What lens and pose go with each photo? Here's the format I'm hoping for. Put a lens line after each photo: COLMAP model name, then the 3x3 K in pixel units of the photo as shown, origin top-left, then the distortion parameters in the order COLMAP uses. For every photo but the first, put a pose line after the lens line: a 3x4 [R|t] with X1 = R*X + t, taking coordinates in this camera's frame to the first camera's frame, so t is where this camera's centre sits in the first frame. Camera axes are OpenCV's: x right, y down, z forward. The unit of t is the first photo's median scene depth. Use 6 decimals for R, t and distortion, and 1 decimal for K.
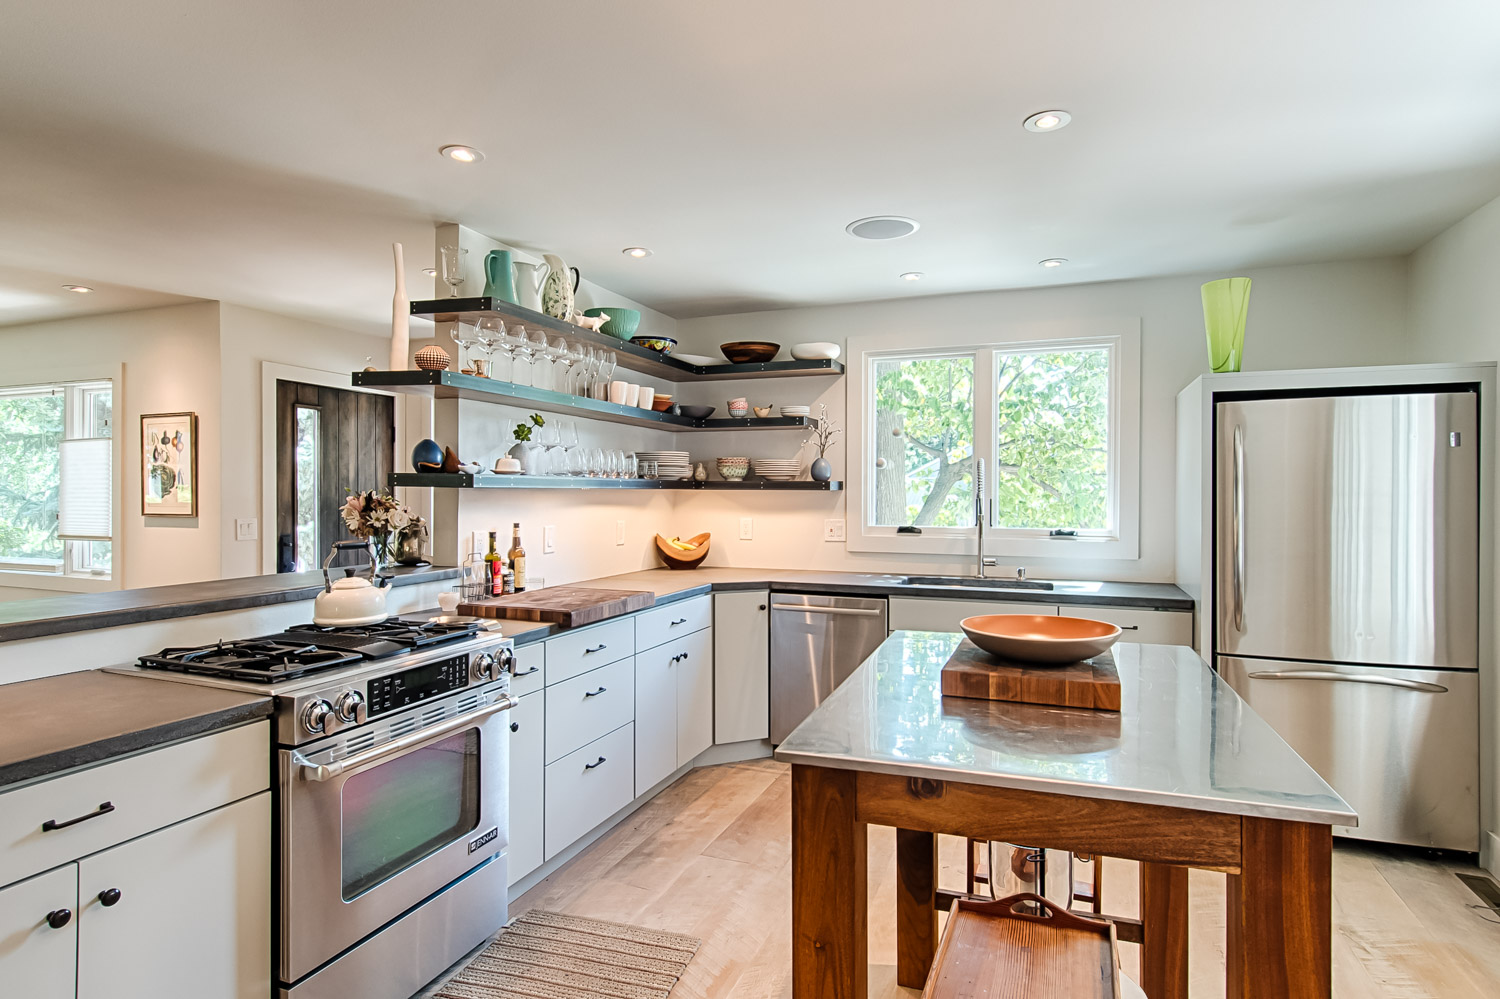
lens RADIAL K [[799.9, 0, 739.5], [0, 799.9, 504.0], [0, 0, 1]] dist [-0.000920, -0.000752]
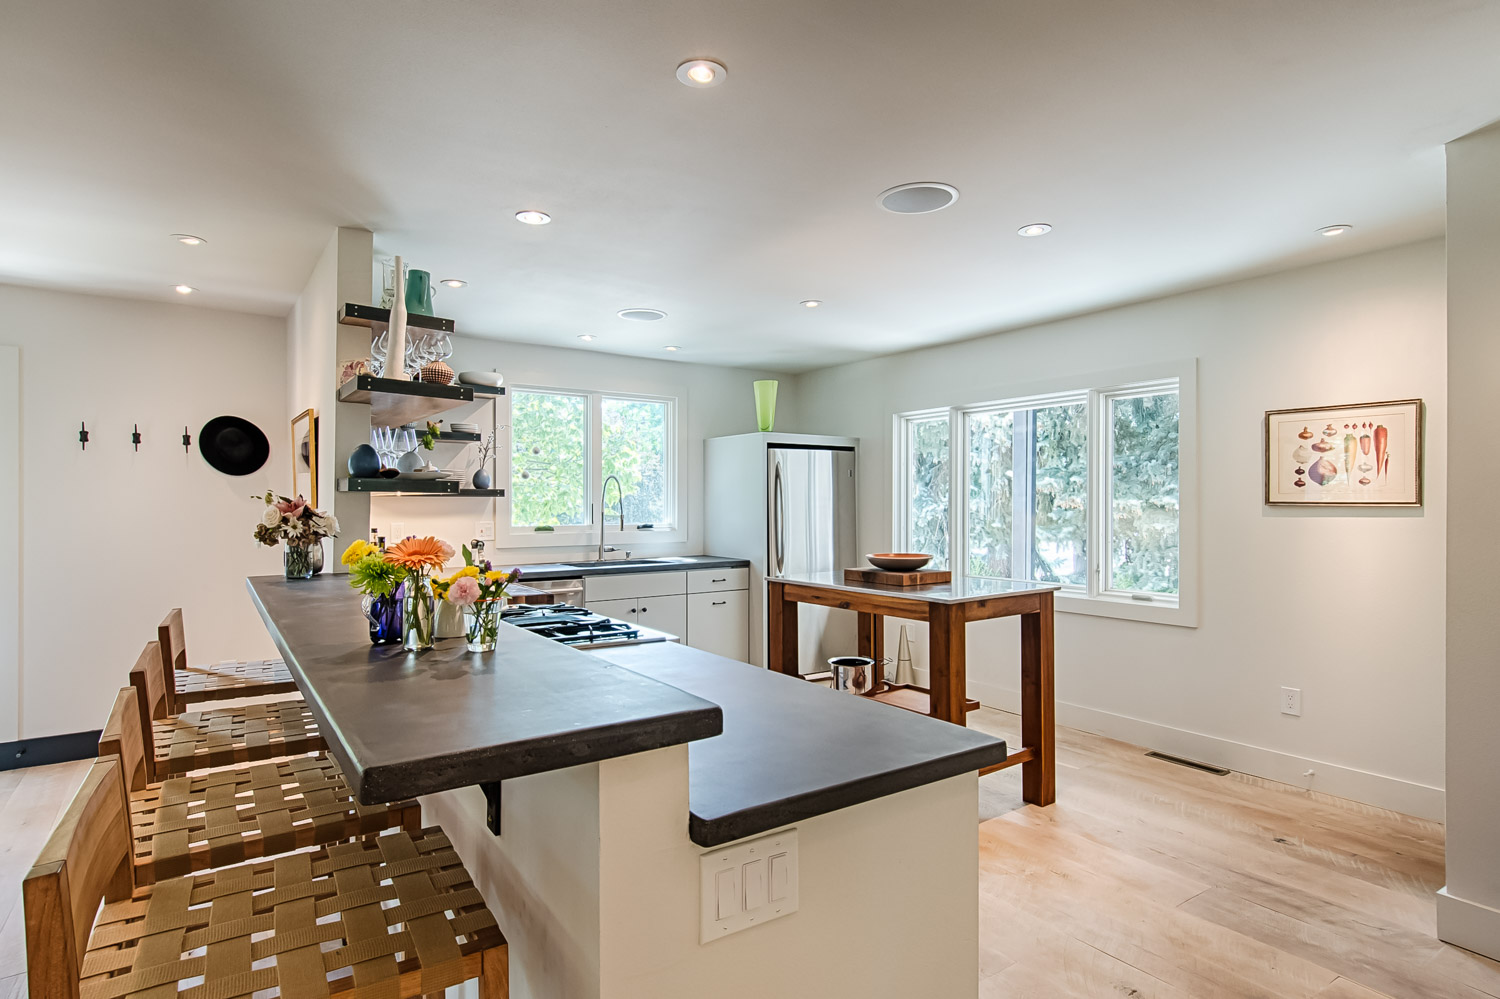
lens RADIAL K [[799.9, 0, 739.5], [0, 799.9, 504.0], [0, 0, 1]] dist [-0.000920, -0.000752]
pose [[0.552413, -0.005386, 0.833553, -0.730558], [0.014404, 0.999891, -0.003085, 0.002301], [-0.833446, 0.013711, 0.552430, 0.046731]]
